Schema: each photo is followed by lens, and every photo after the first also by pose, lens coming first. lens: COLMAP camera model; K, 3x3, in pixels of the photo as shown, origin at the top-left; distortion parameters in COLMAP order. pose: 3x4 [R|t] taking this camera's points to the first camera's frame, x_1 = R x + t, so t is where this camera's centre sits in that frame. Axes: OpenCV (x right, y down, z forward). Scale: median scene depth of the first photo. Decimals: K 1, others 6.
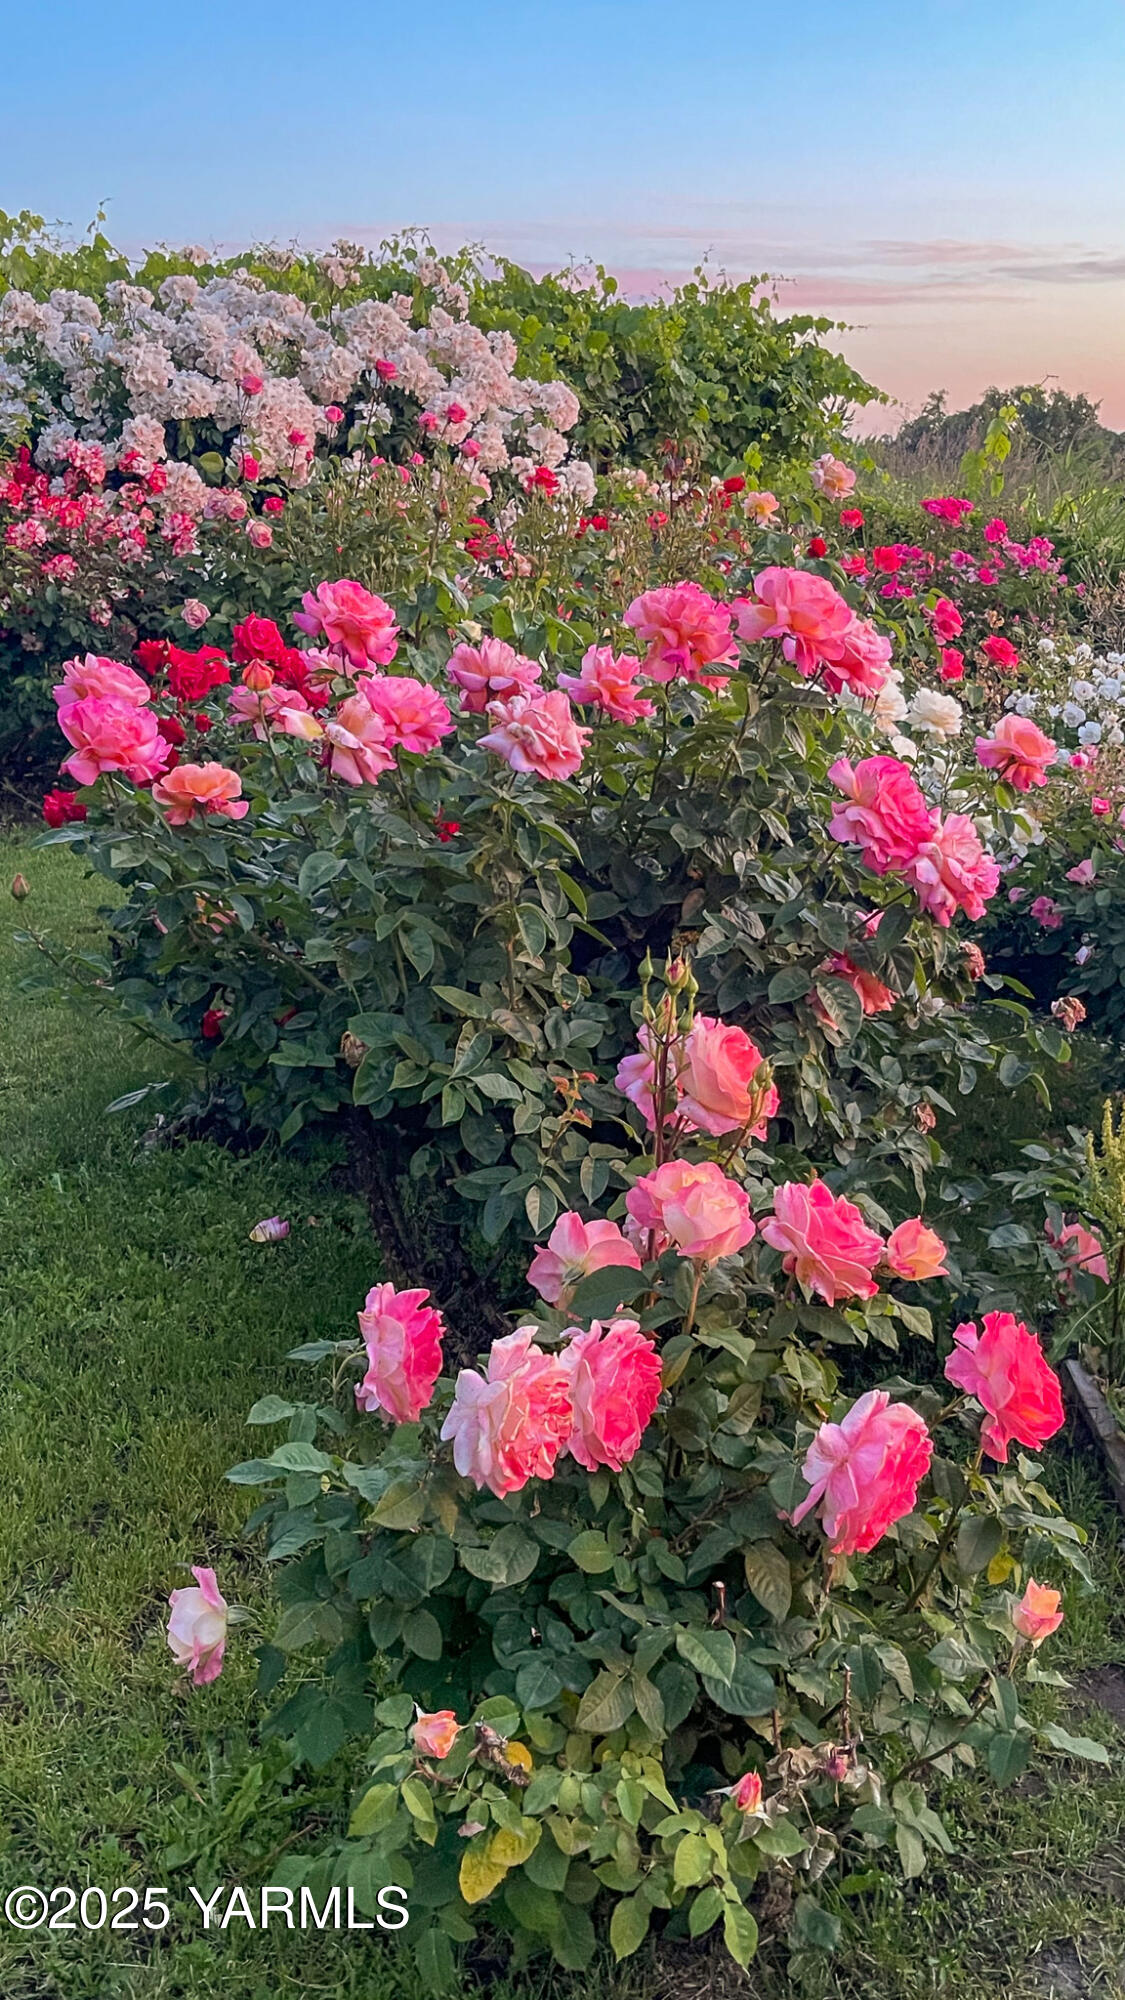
lens RADIAL K [[1853.4, 0, 564.1], [0, 1853.4, 995.8], [0, 0, 1]] dist [0.103575, 0.000000]
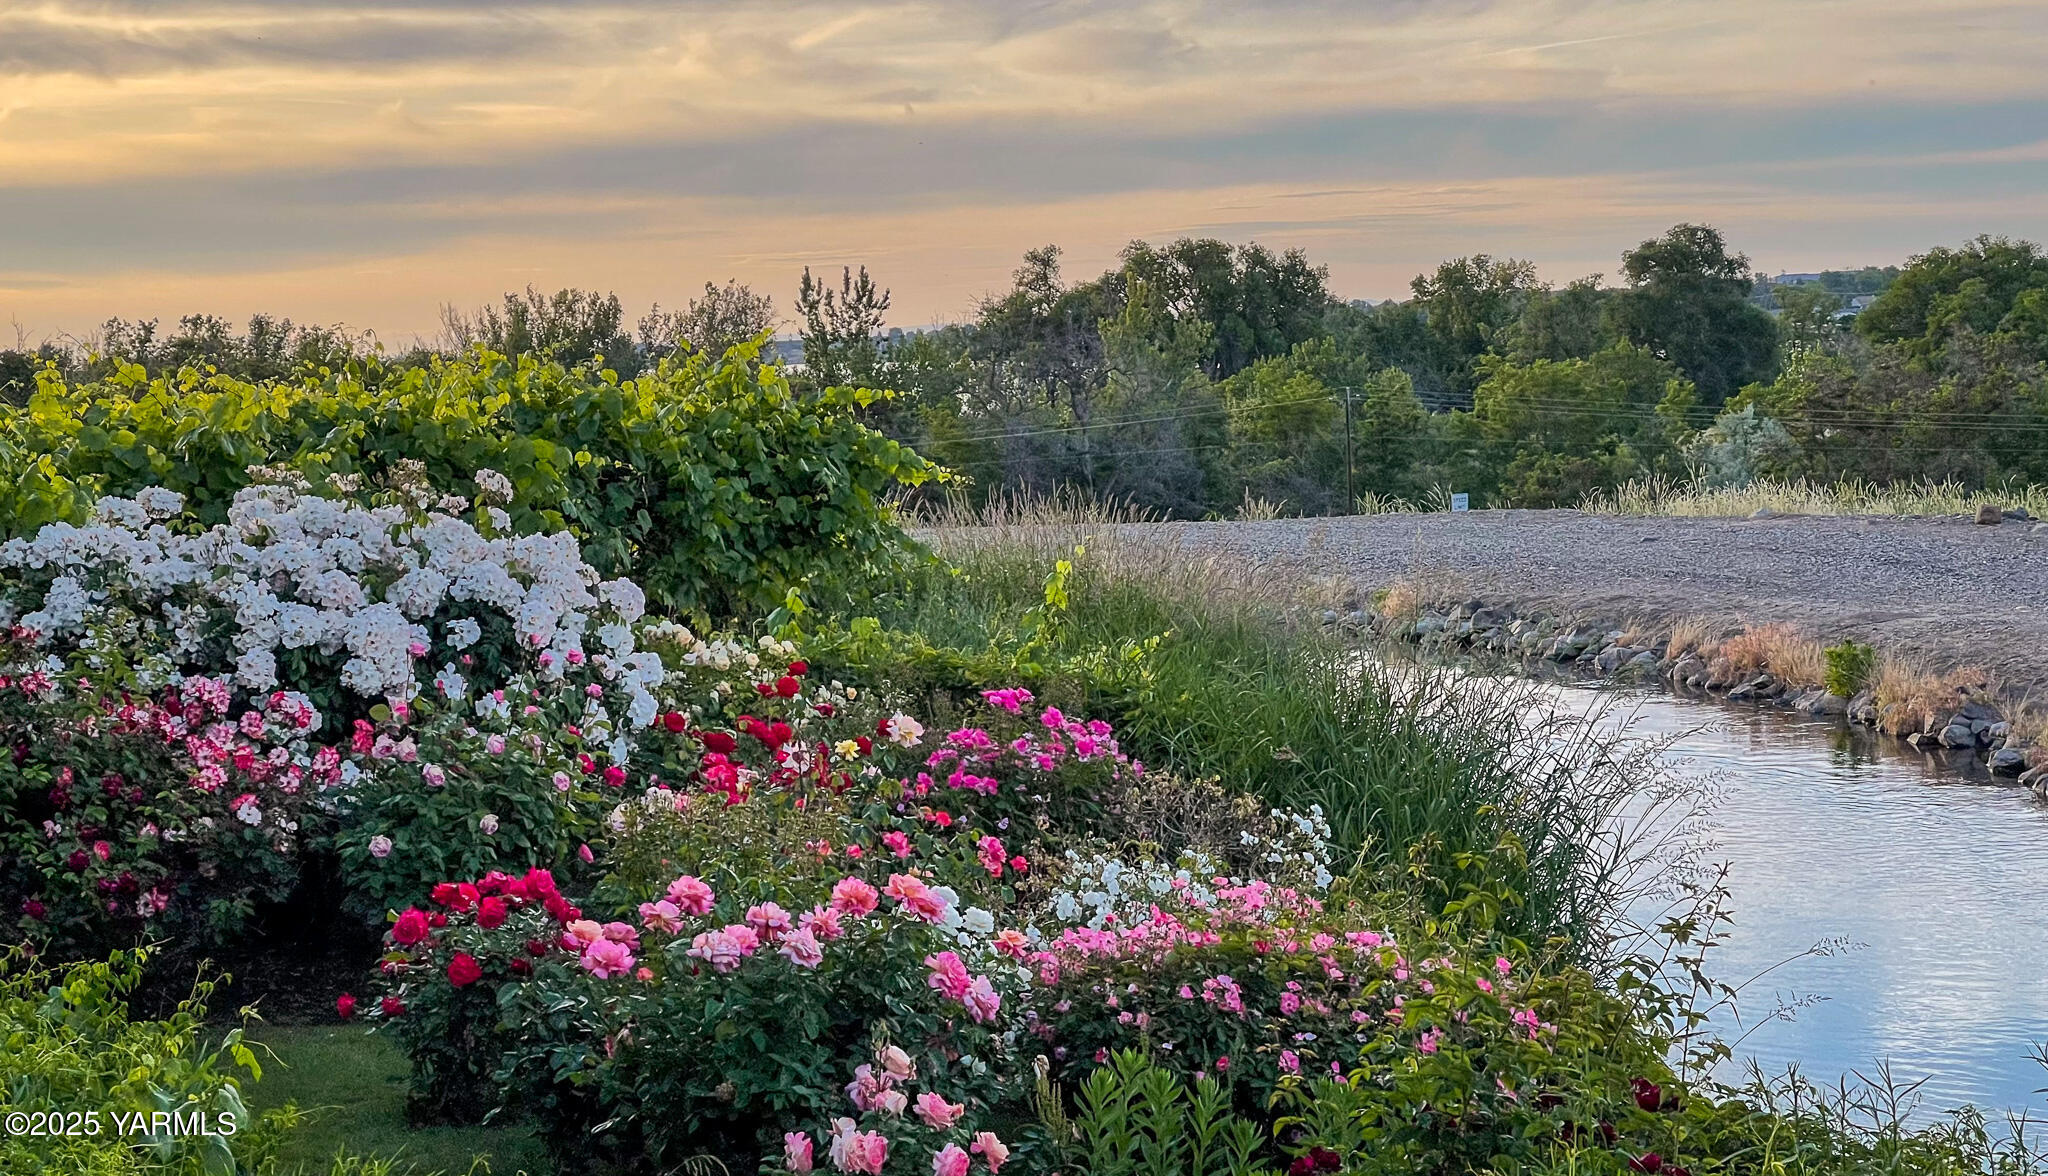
lens RADIAL K [[3704.6, 0, 1024.2], [0, 3704.6, 586.5], [0, 0, 1]] dist [0.219503, 0.000000]
pose [[0.983645, -0.021472, 0.178835, -0.171558], [0.059159, 0.976302, -0.208170, 0.123276], [-0.170127, 0.215345, 0.961604, -1.104691]]
